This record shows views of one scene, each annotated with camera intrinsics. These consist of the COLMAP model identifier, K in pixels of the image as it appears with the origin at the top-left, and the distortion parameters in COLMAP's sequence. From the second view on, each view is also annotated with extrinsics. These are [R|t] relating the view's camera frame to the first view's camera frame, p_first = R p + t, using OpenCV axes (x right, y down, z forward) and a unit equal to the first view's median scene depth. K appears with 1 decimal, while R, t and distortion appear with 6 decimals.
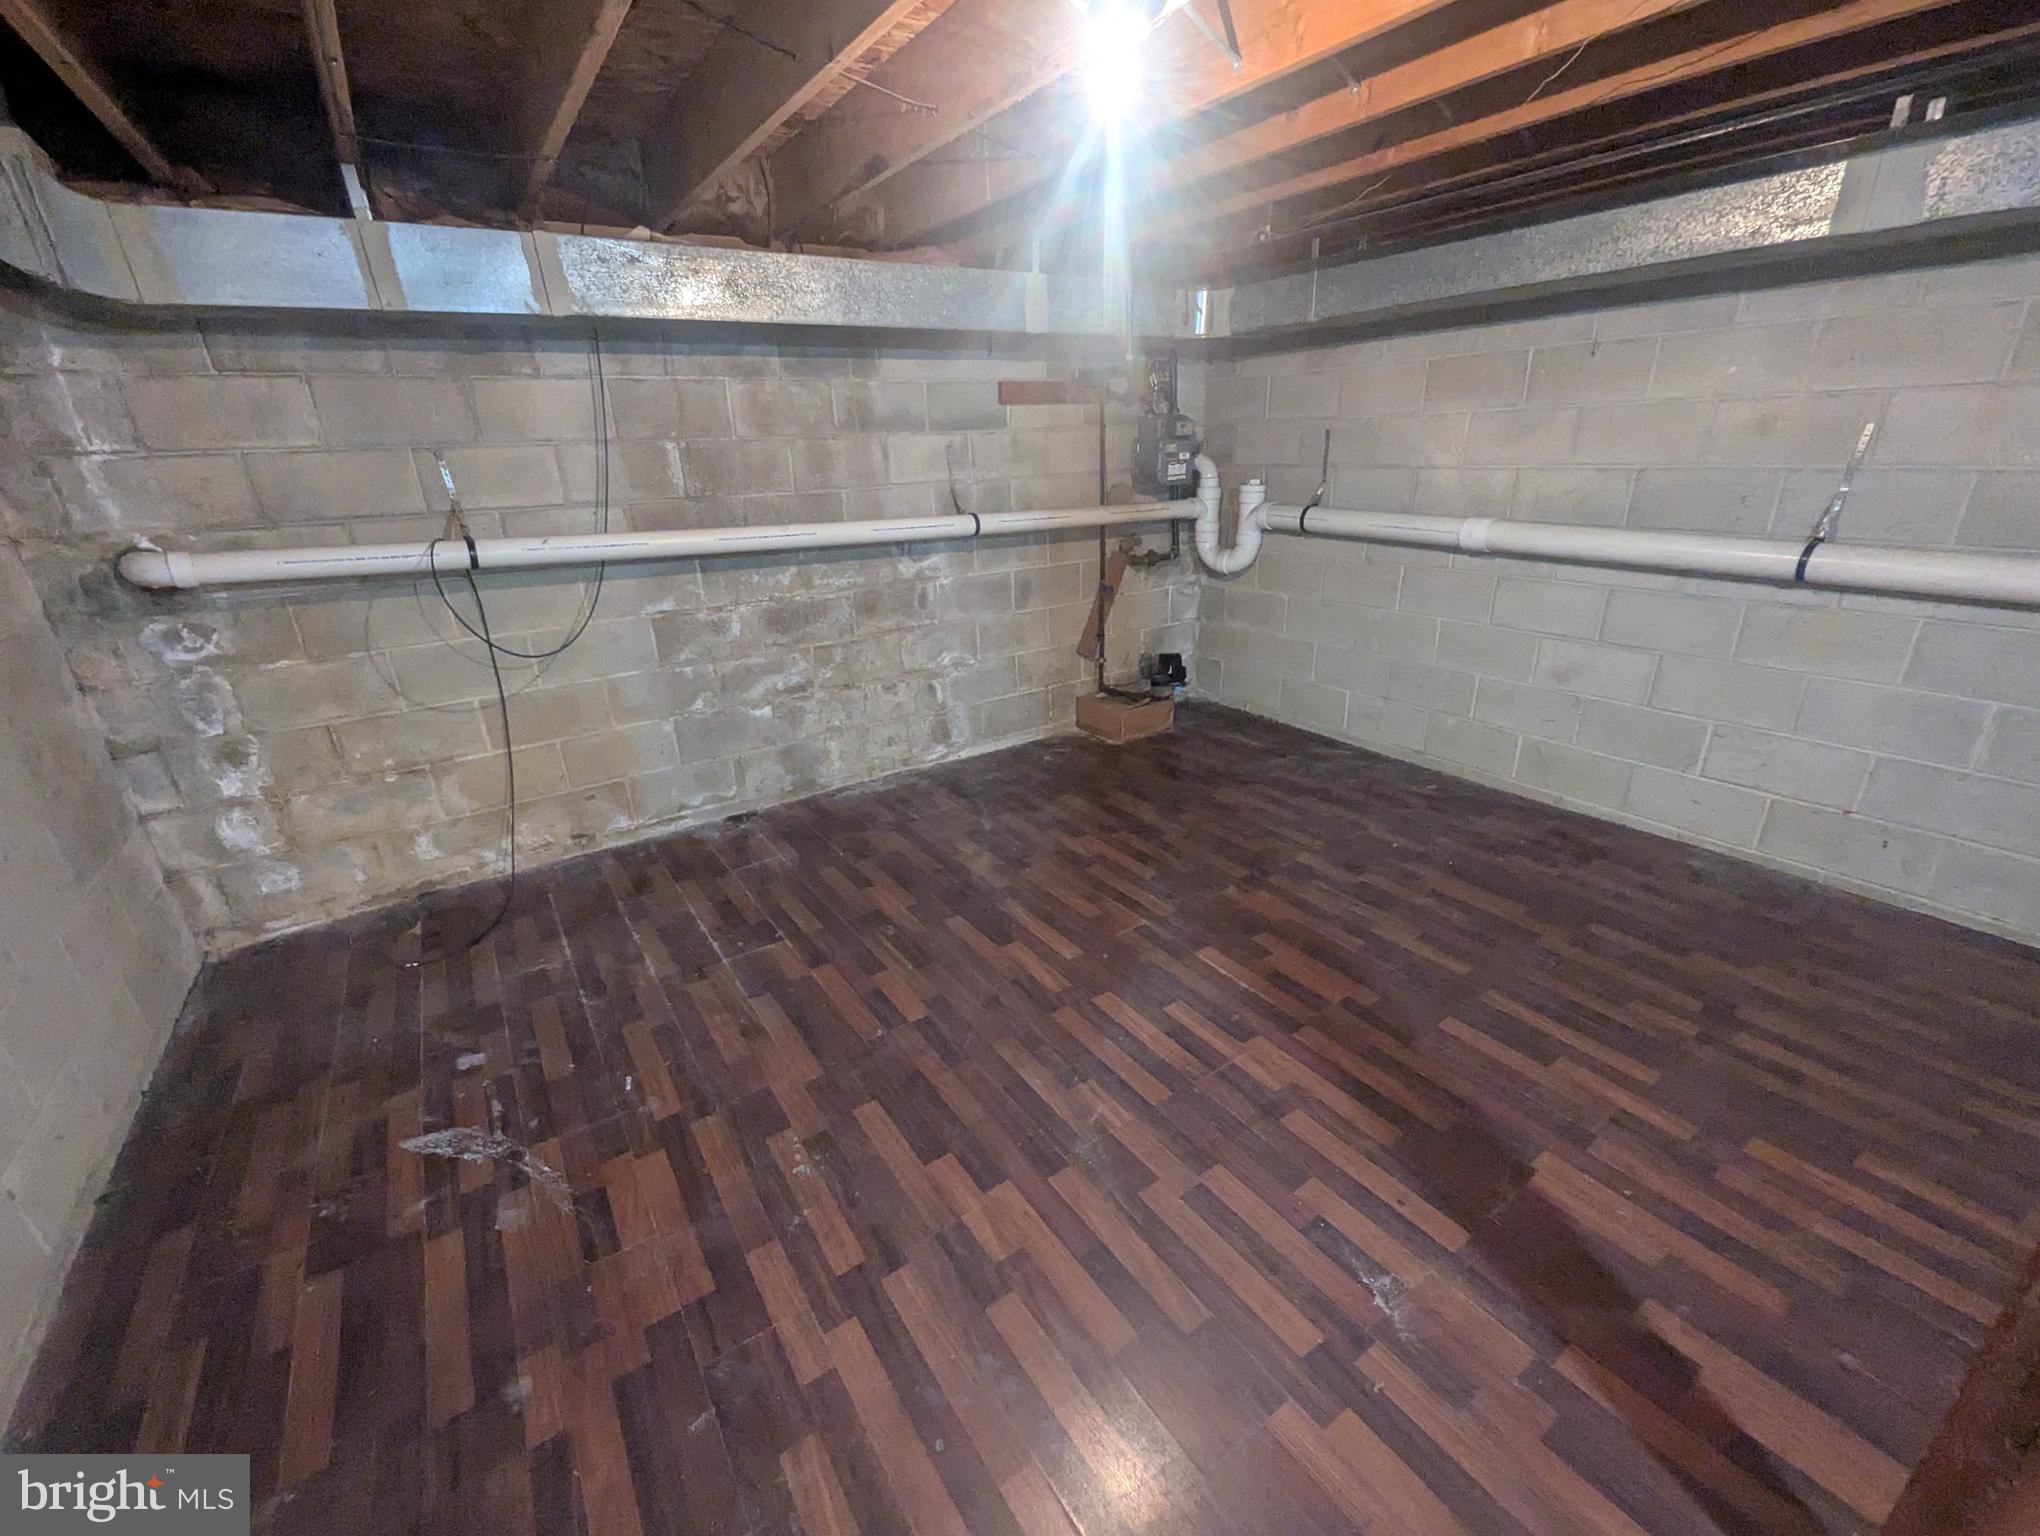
lens RADIAL K [[849.2, 0, 1041.7], [0, 849.2, 773.1], [0, 0, 1]] dist [0.007338, -0.001418]
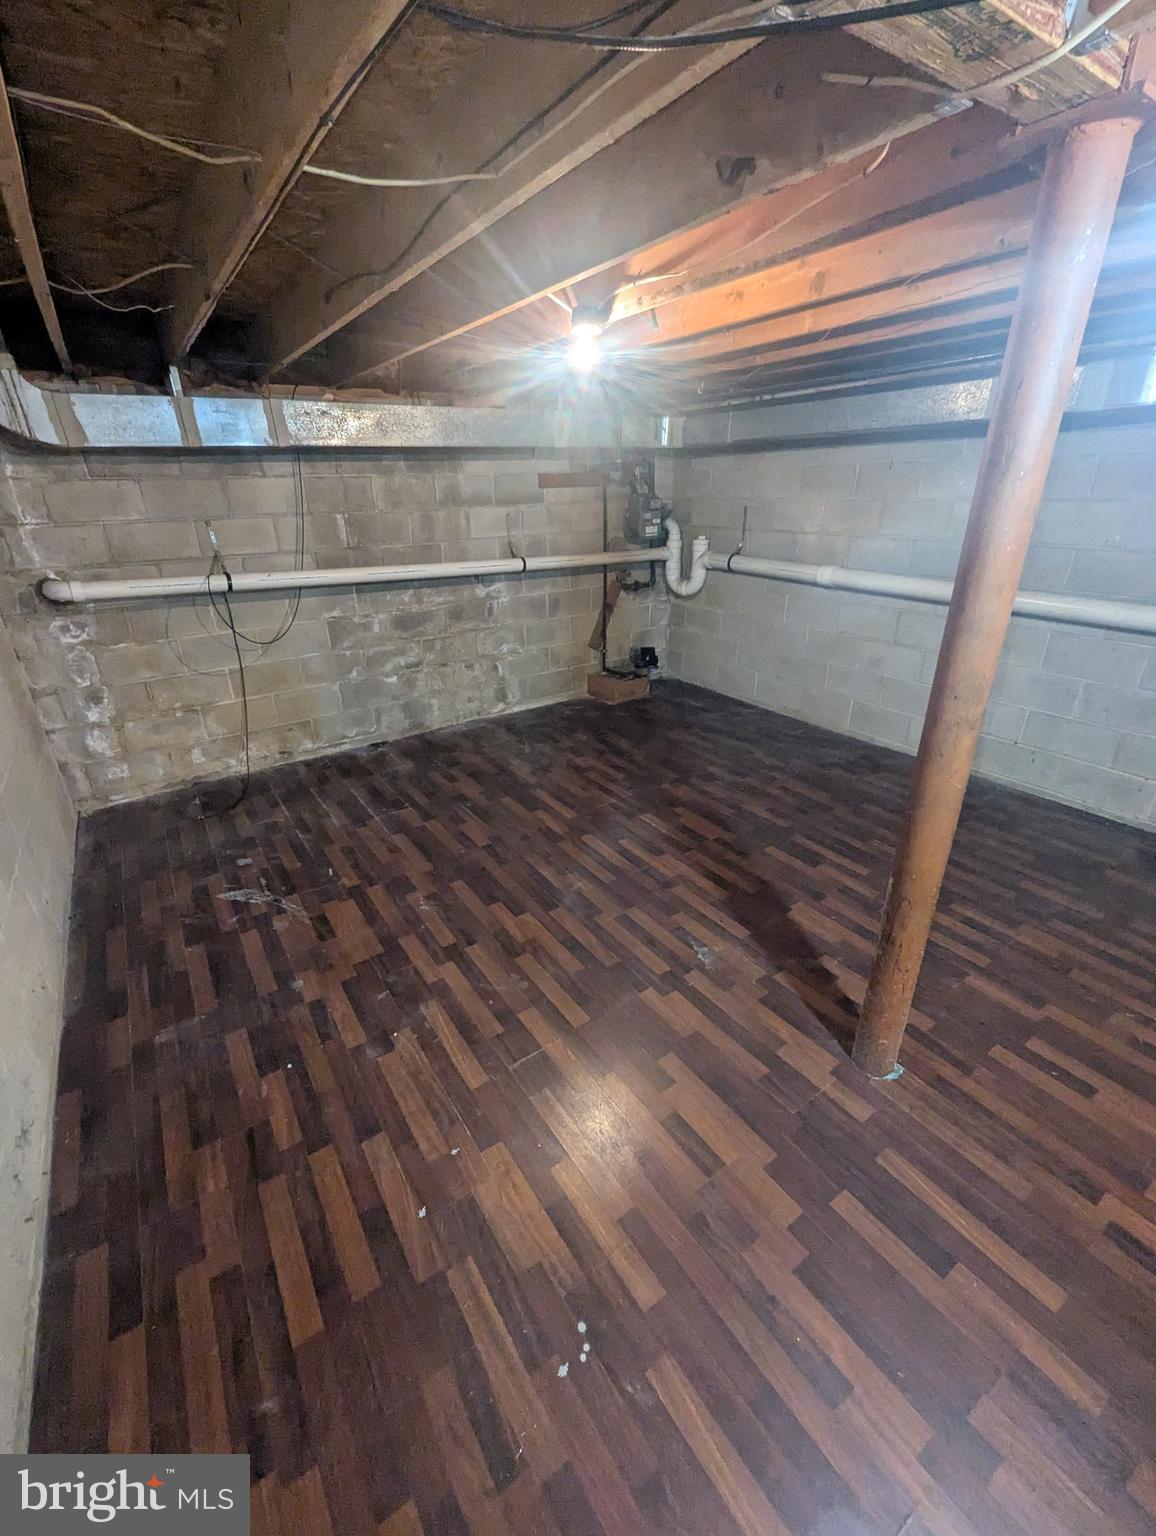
lens RADIAL K [[639.4, 0, 572.8], [0, 639.4, 776.4], [0, 0, 1]] dist [0.007338, -0.001418]
pose [[0.999761, 0.016125, -0.014740, 0.059282], [-0.015248, 0.998214, 0.057753, 0.054819], [0.015645, -0.057515, 0.998222, -0.343207]]
